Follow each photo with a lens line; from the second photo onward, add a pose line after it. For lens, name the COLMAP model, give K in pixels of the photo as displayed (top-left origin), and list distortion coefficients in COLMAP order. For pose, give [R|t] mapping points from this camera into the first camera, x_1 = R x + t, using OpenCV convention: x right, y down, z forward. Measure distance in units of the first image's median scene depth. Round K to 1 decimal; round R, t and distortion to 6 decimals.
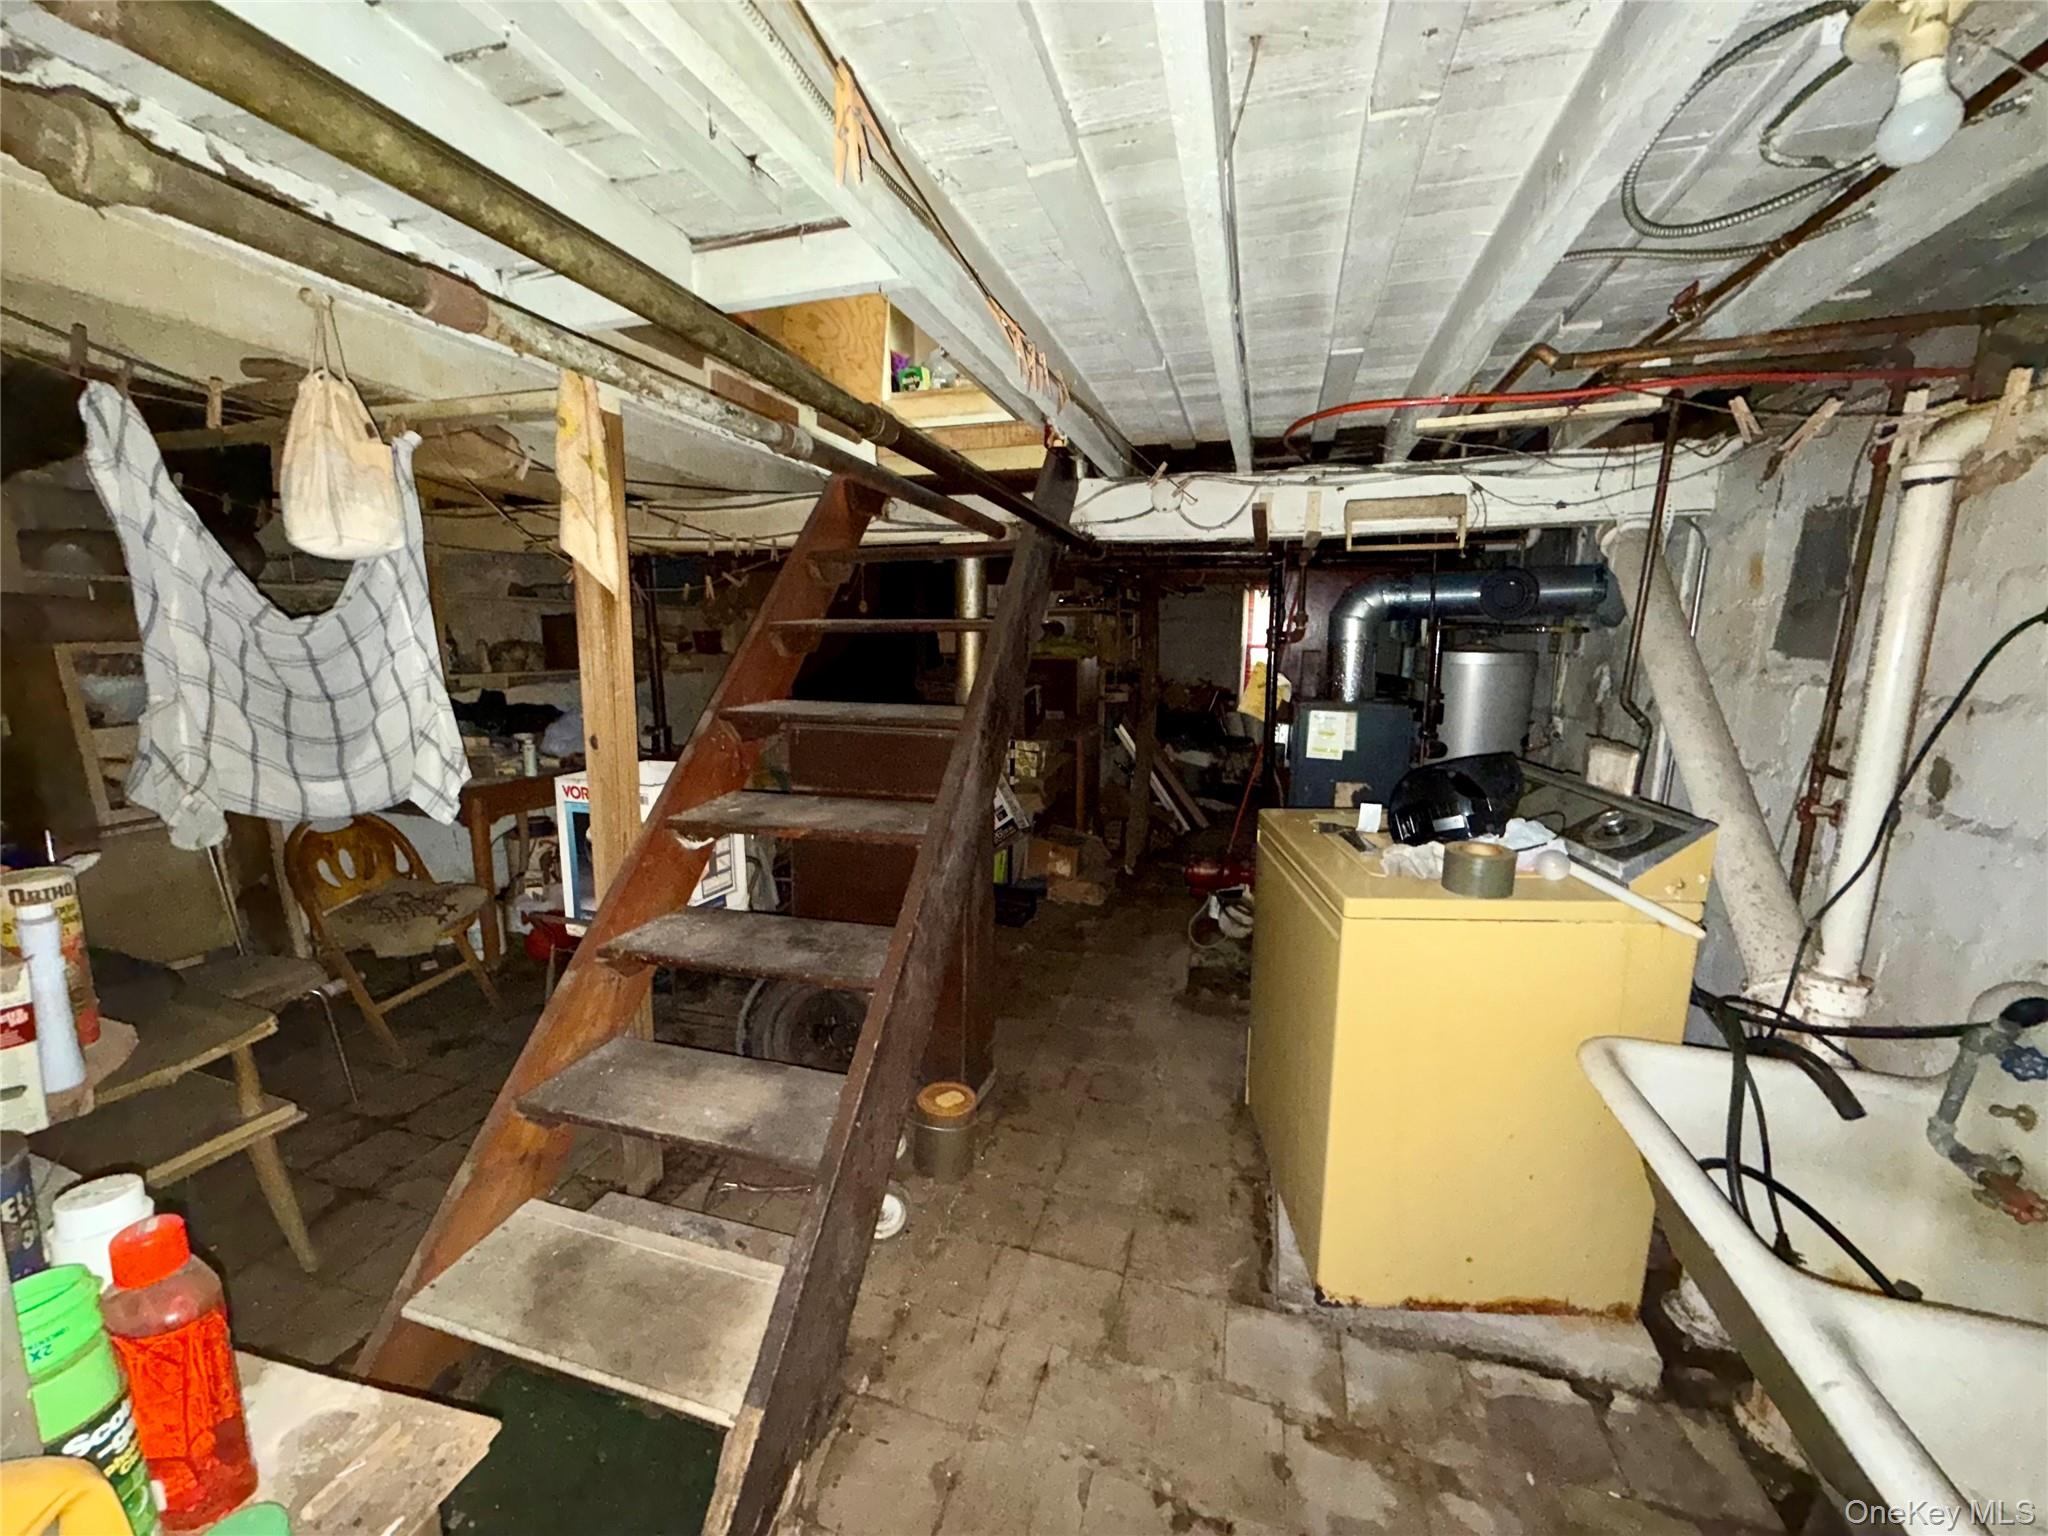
lens RADIAL K [[809.2, 0, 1017.5], [0, 809.2, 775.4], [0, 0, 1]] dist [0.000853, 0.000004]
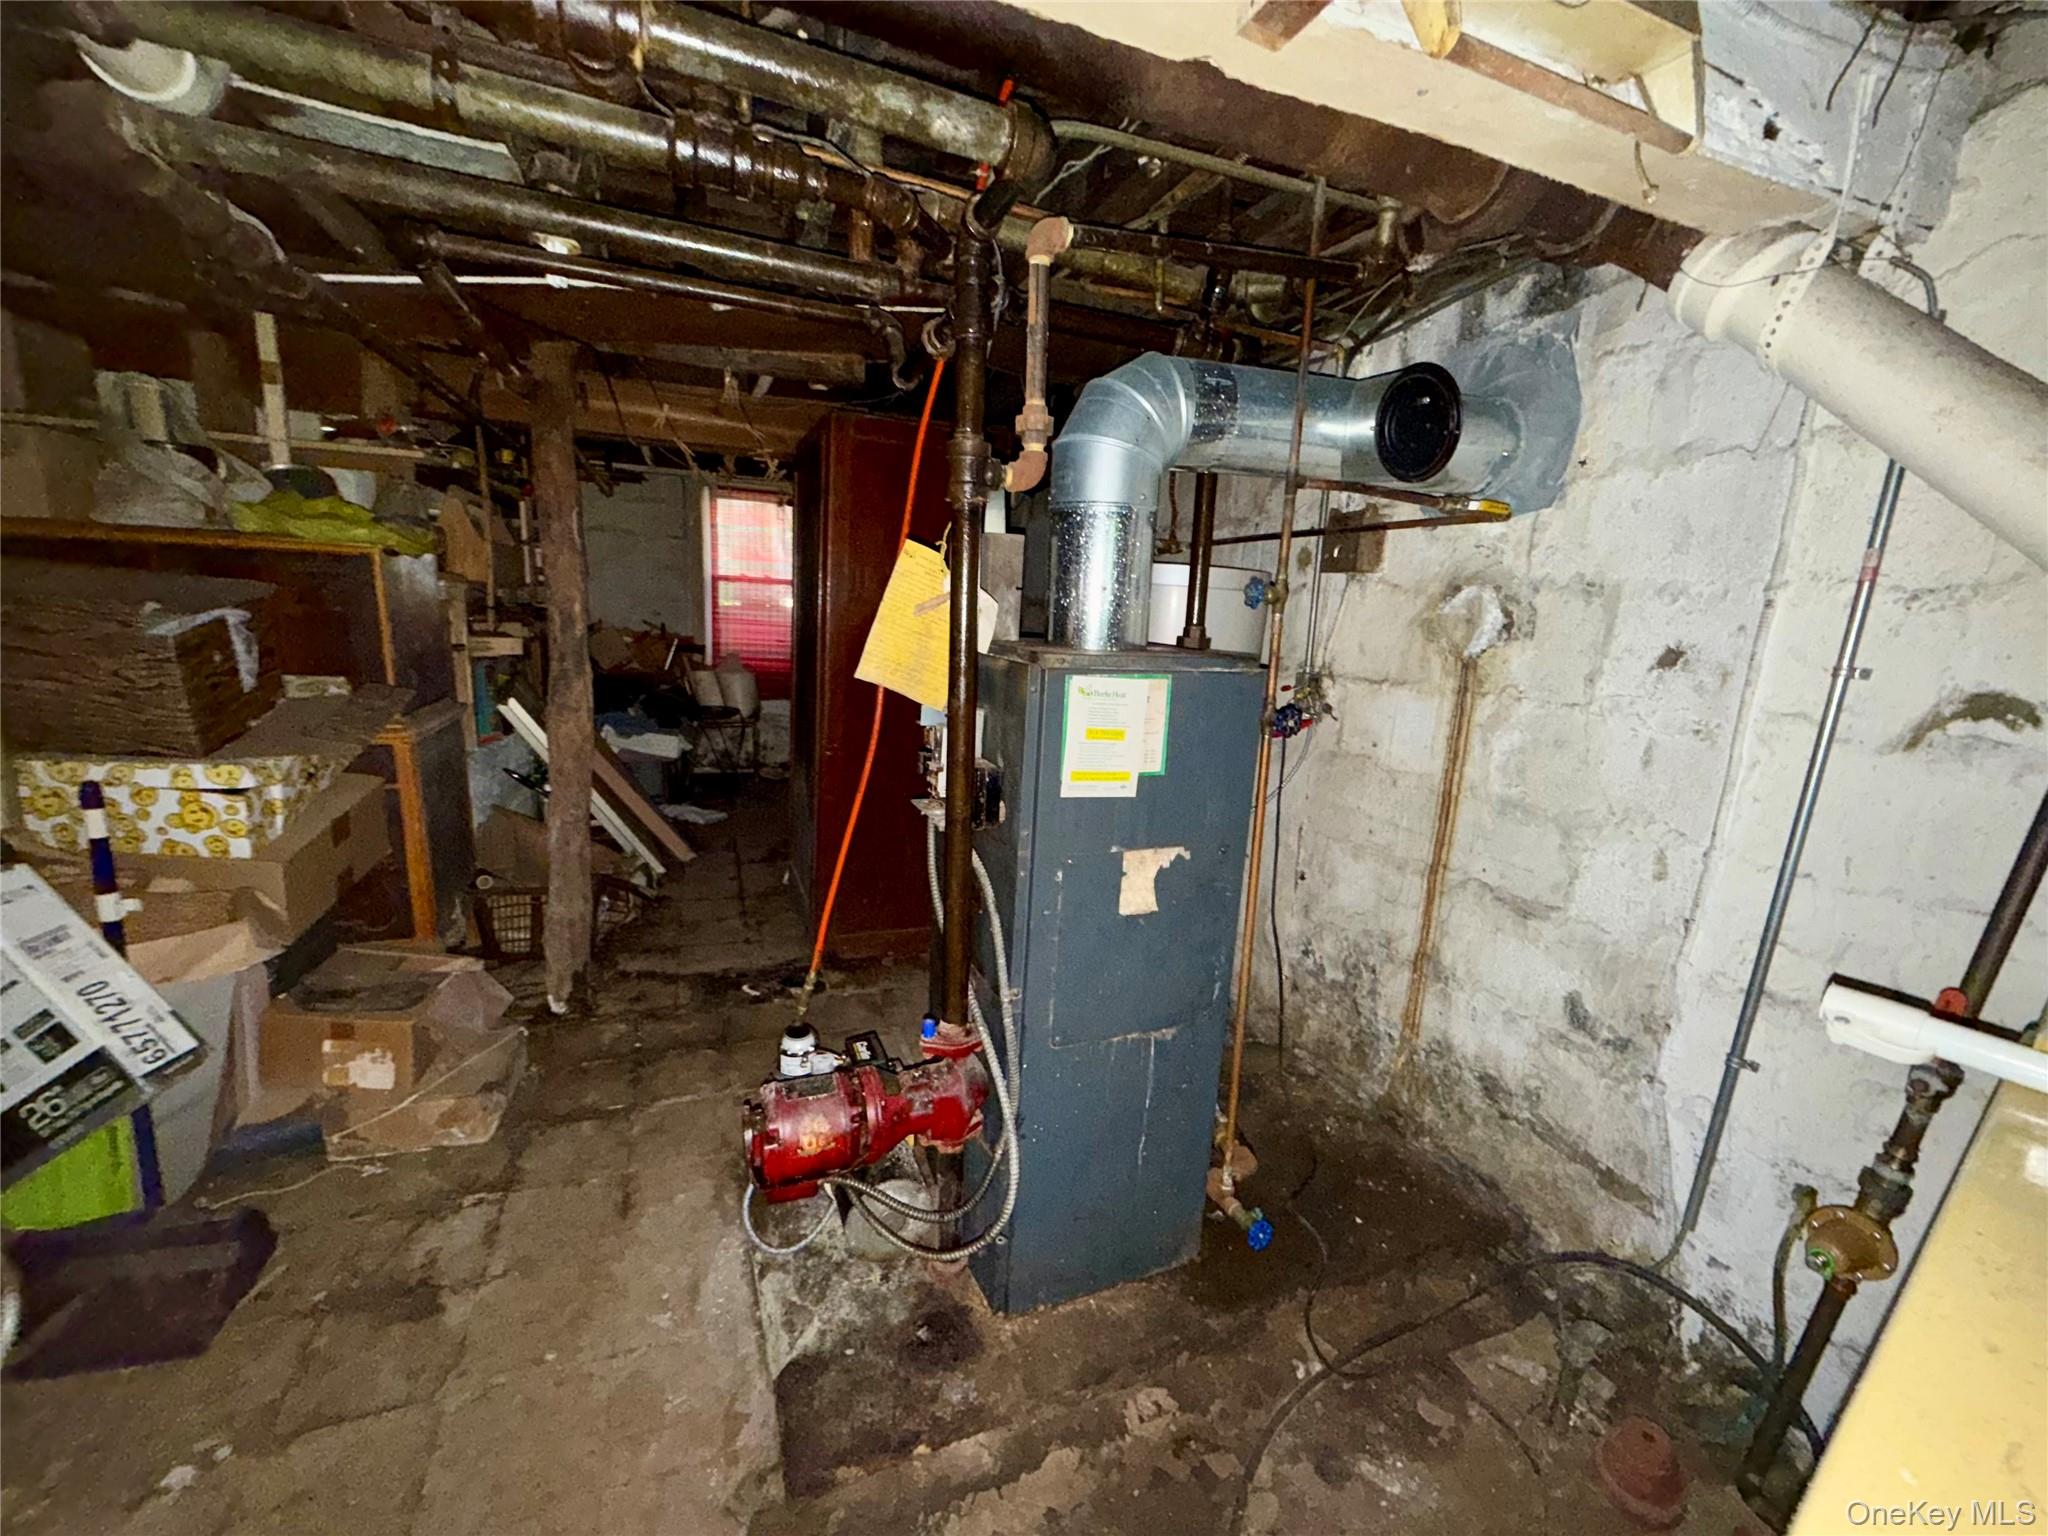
lens RADIAL K [[809.2, 0, 1017.3], [0, 809.2, 768.7], [0, 0, 1]] dist [0.000853, 0.000004]
pose [[0.780975, -0.085143, 0.618731, 0.066603], [0.056061, 0.996222, 0.066327, -0.040772], [-0.622041, -0.017113, 0.782798, 0.460672]]
